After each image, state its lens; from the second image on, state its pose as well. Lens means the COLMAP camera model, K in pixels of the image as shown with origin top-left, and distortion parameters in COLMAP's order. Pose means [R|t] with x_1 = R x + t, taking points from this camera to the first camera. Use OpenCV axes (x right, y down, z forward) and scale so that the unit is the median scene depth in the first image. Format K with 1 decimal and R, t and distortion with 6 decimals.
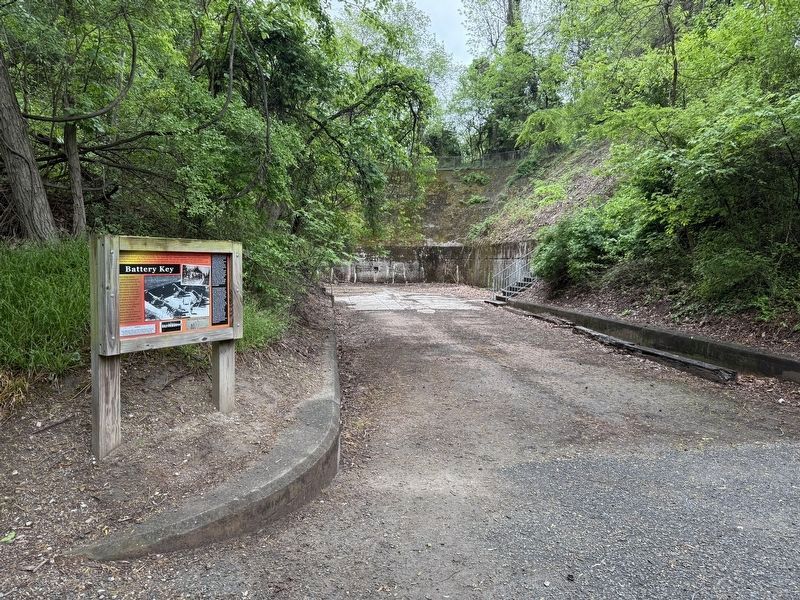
lens RADIAL K [[557.7, 0, 401.8], [0, 557.7, 305.5], [0, 0, 1]] dist [0.148091, -0.250577]
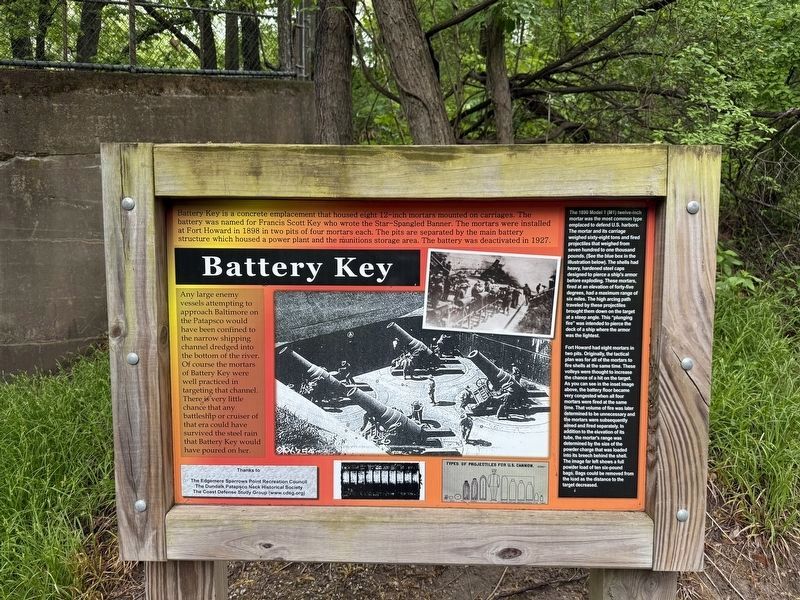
lens RADIAL K [[557.7, 0, 401.8], [0, 557.7, 305.5], [0, 0, 1]] dist [0.148091, -0.250577]
pose [[0.535376, 0.044531, -0.843439, -0.178476], [-0.063301, 0.997916, 0.012507, -0.050110], [0.842239, 0.046694, 0.537079, 0.860357]]
